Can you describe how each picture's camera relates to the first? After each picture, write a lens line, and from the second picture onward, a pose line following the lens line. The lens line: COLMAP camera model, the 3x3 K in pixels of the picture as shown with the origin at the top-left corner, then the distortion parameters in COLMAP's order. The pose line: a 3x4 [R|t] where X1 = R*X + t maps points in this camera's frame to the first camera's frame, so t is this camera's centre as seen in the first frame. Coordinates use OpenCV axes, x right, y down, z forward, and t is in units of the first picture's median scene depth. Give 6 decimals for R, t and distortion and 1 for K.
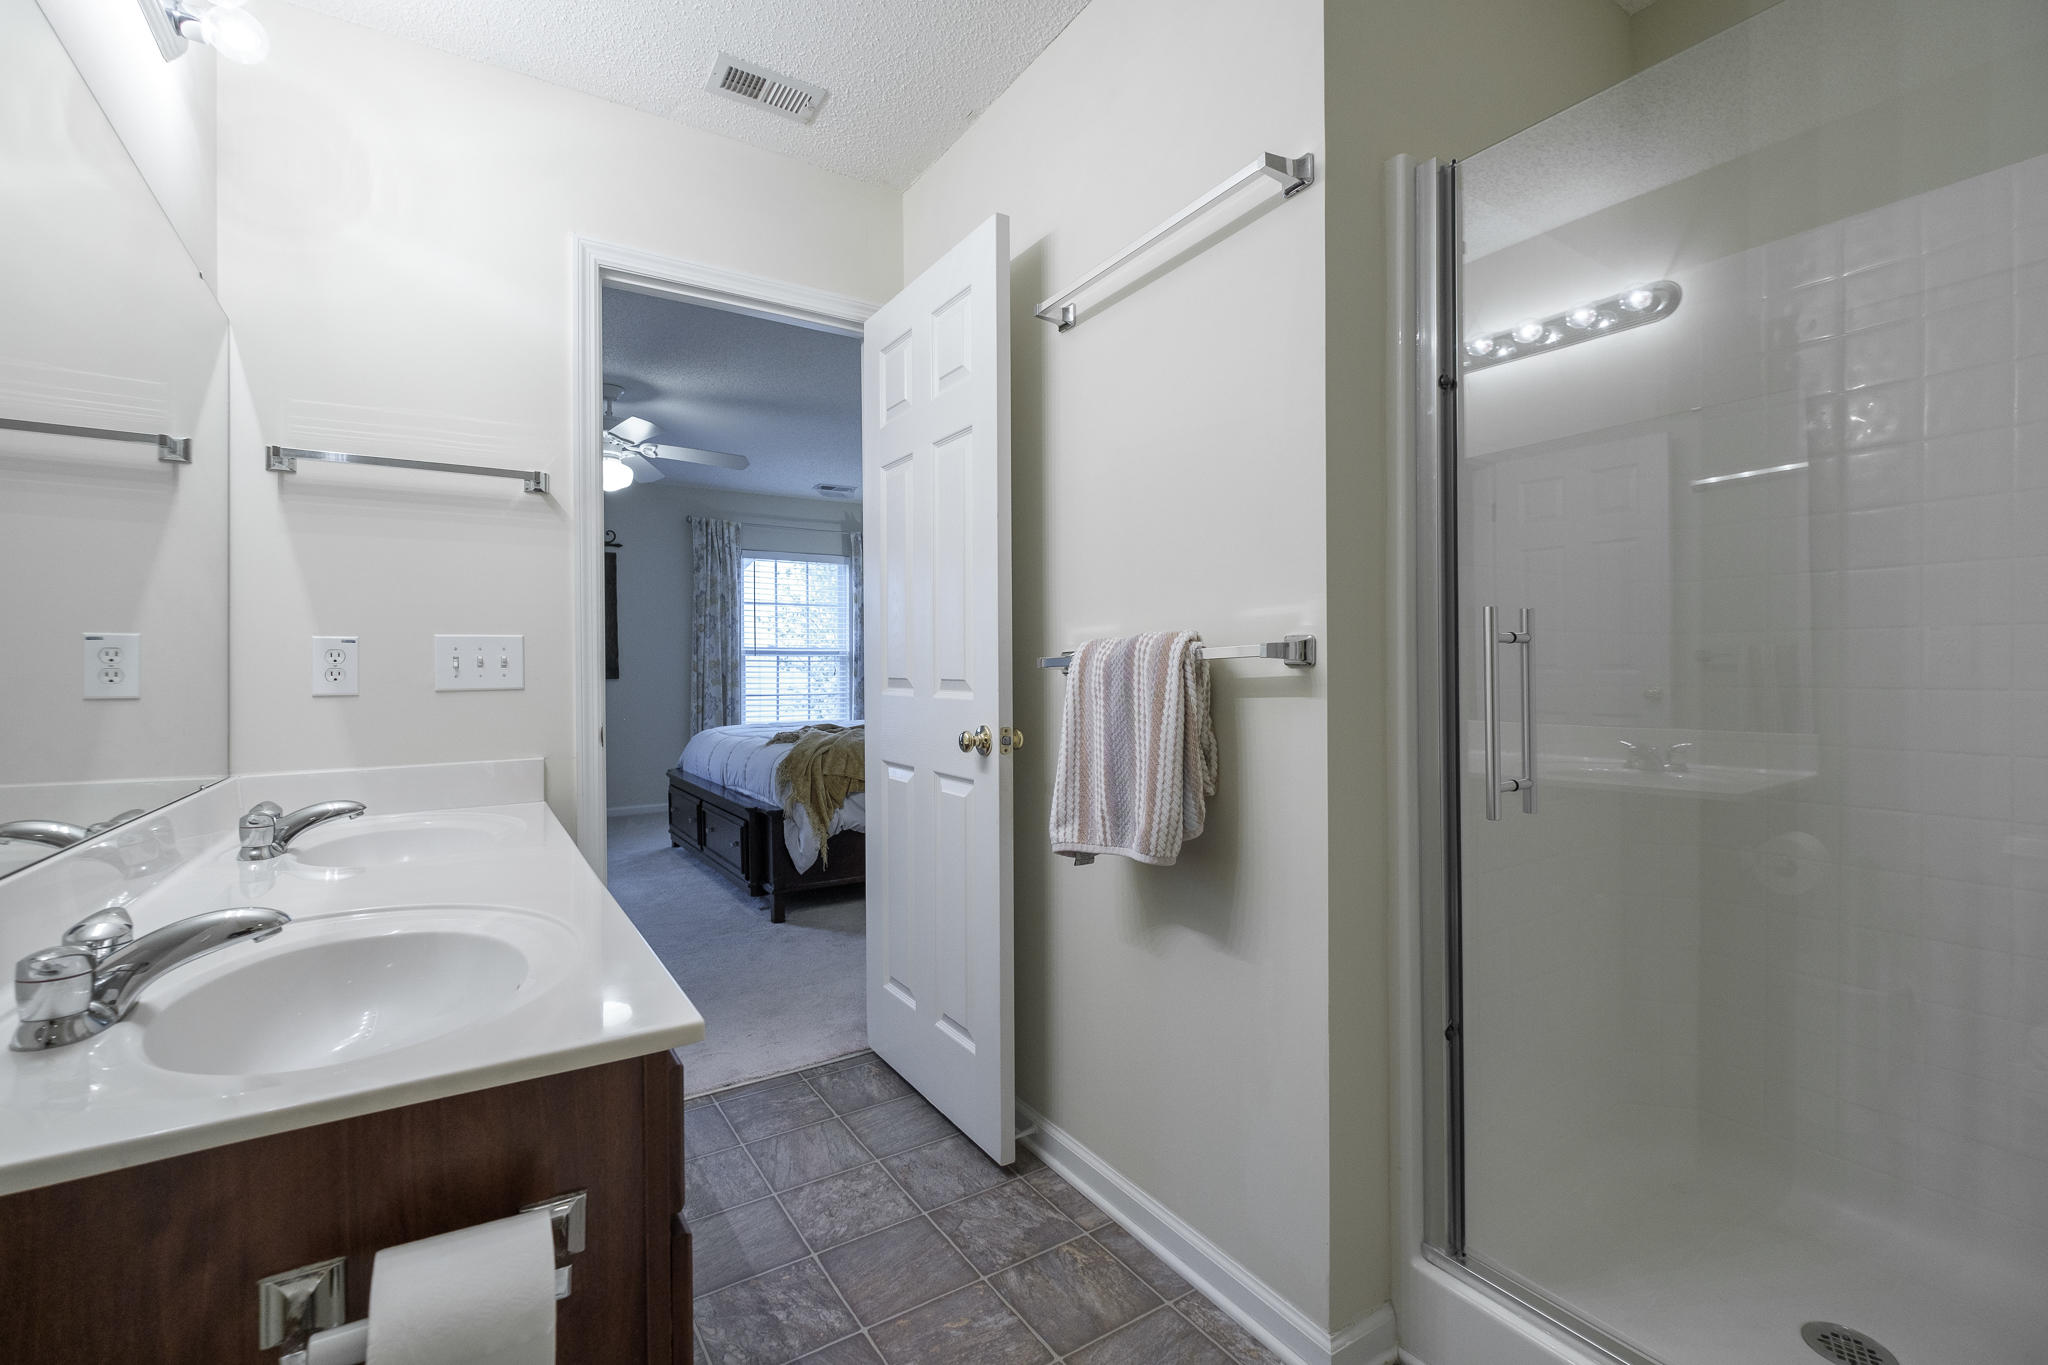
lens RADIAL K [[892.8, 0, 1011.4], [0, 892.8, 668.2], [0, 0, 1]] dist [0.003625, -0.005798]
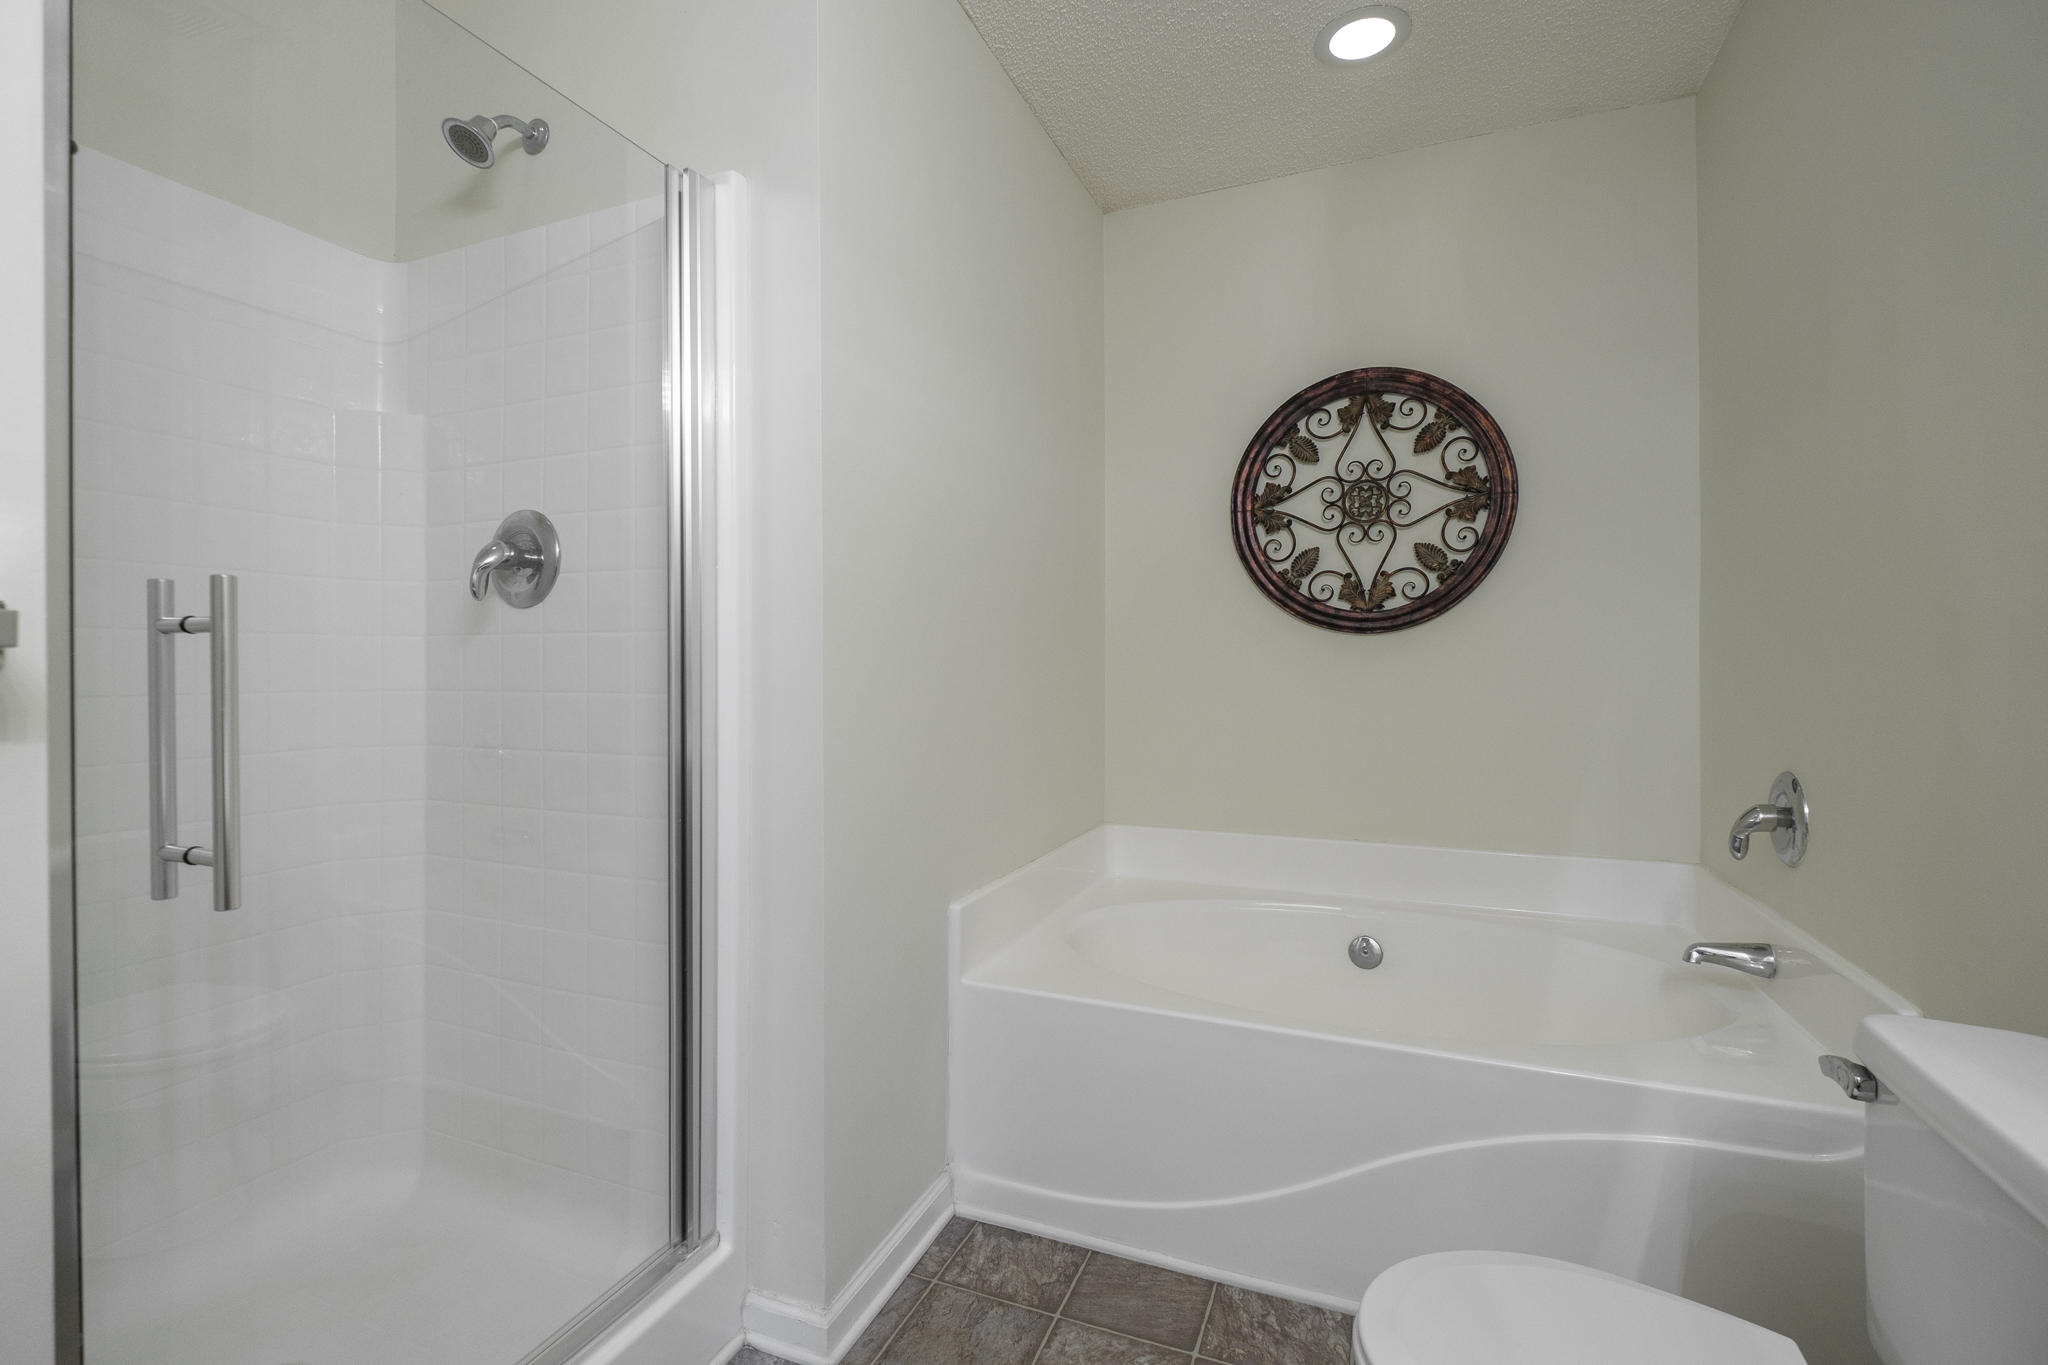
lens RADIAL K [[896.8, 0, 1030.5], [0, 896.8, 670.1], [0, 0, 1]] dist [0.002043, -0.000454]
pose [[-0.571980, 0.000969, 0.820267, -0.760073], [0.004627, 0.999987, 0.002044, 0.003710], [-0.820254, 0.004964, -0.571977, 1.473603]]
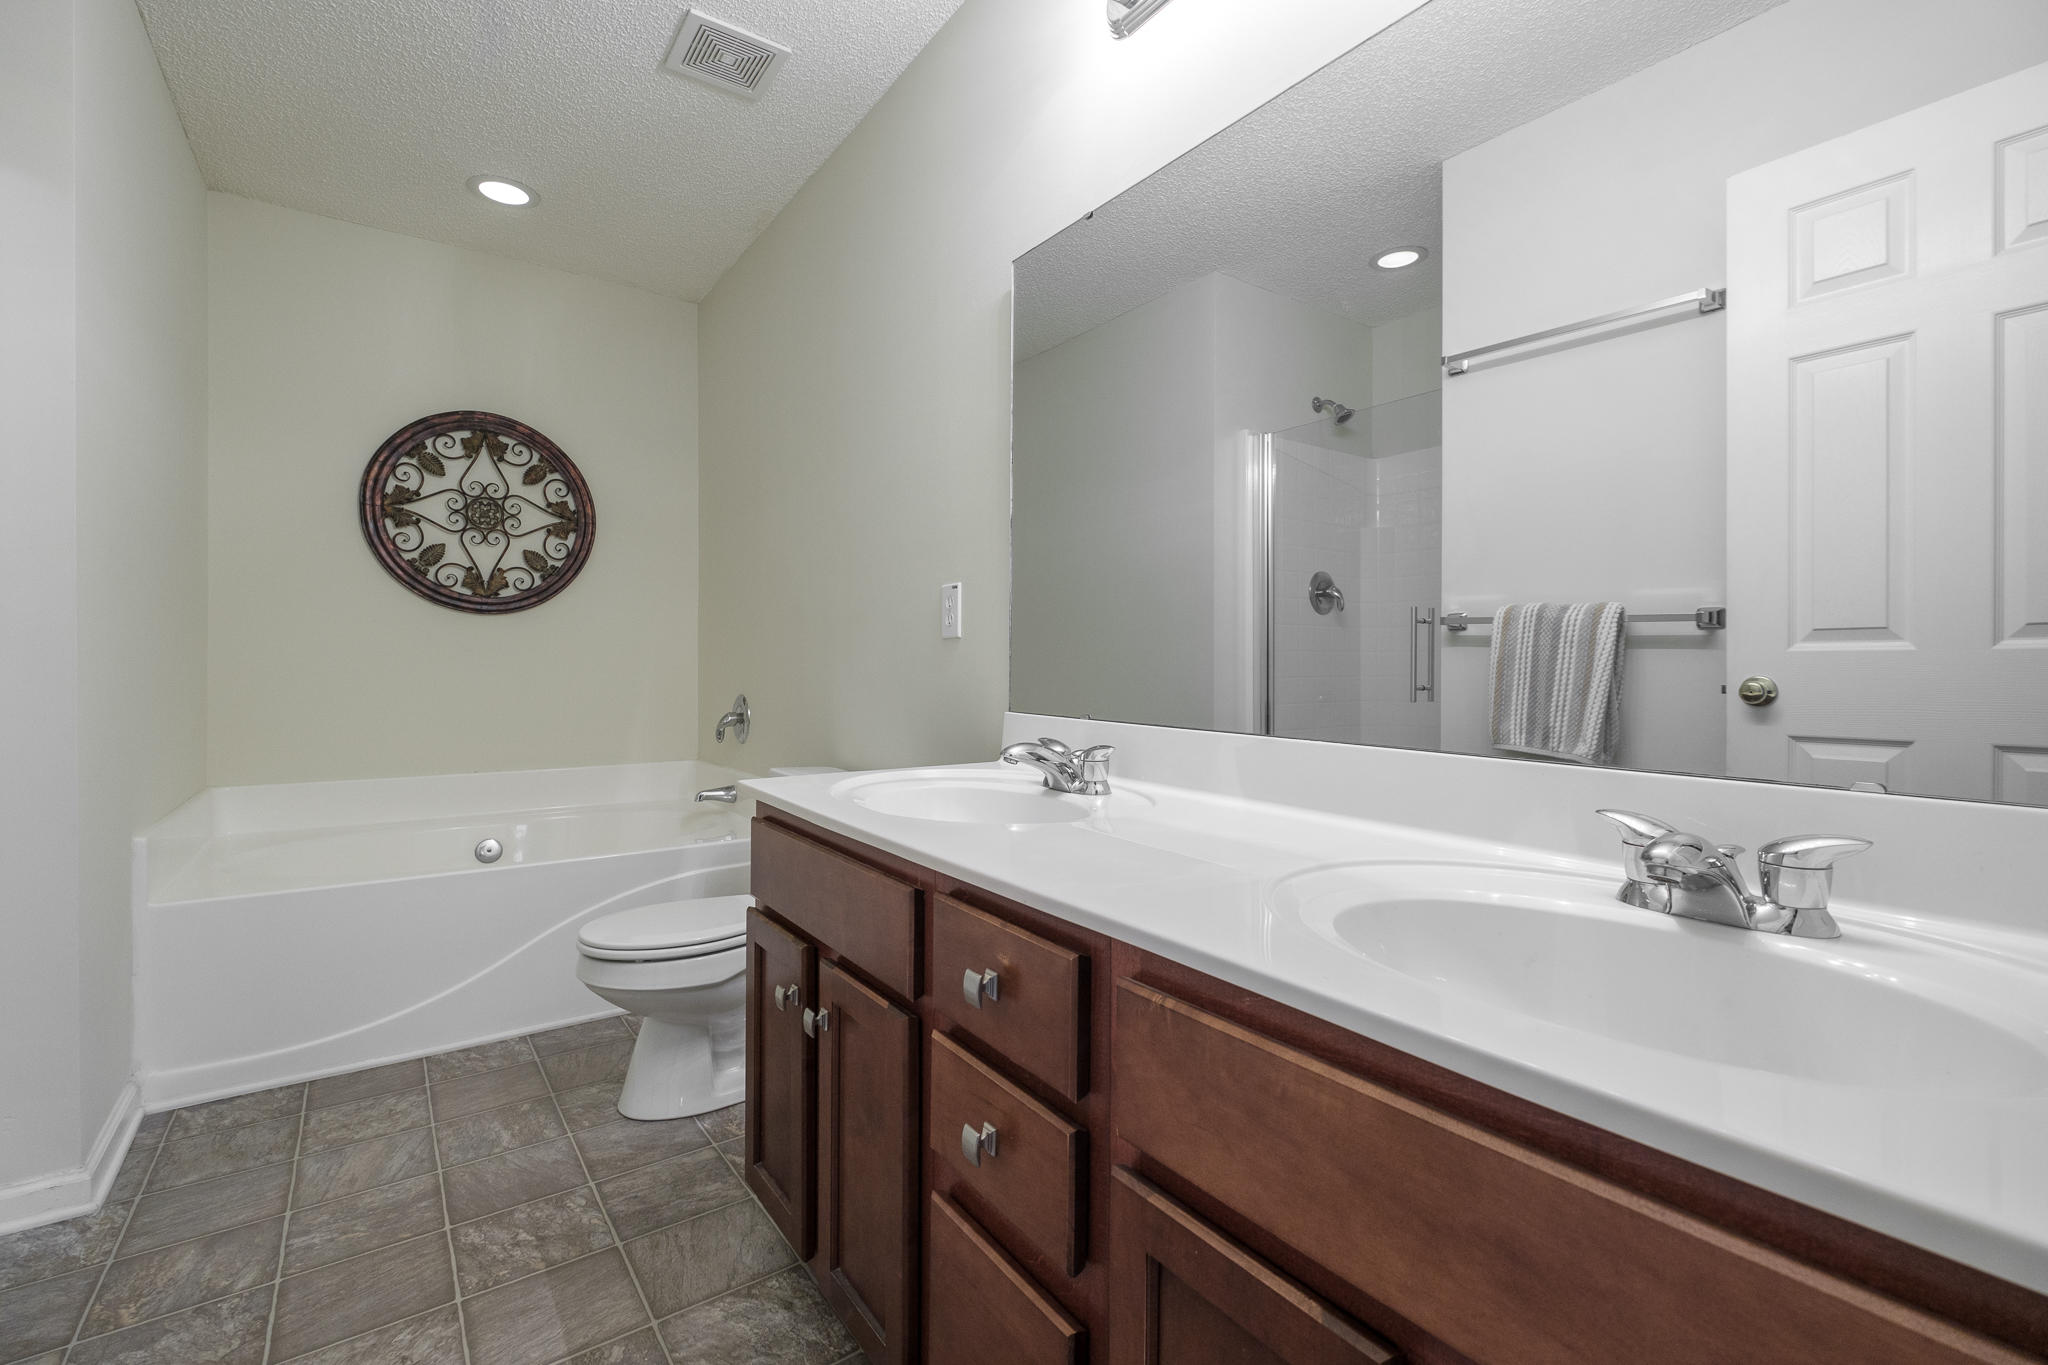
lens RADIAL K [[892.8, 0, 1011.4], [0, 892.8, 668.2], [0, 0, 1]] dist [0.003625, -0.005798]
pose [[-0.999068, -0.001642, -0.043129, -0.908018], [-0.001769, 0.999994, 0.002924, 0.054403], [0.043124, 0.002998, -0.999065, 2.101987]]
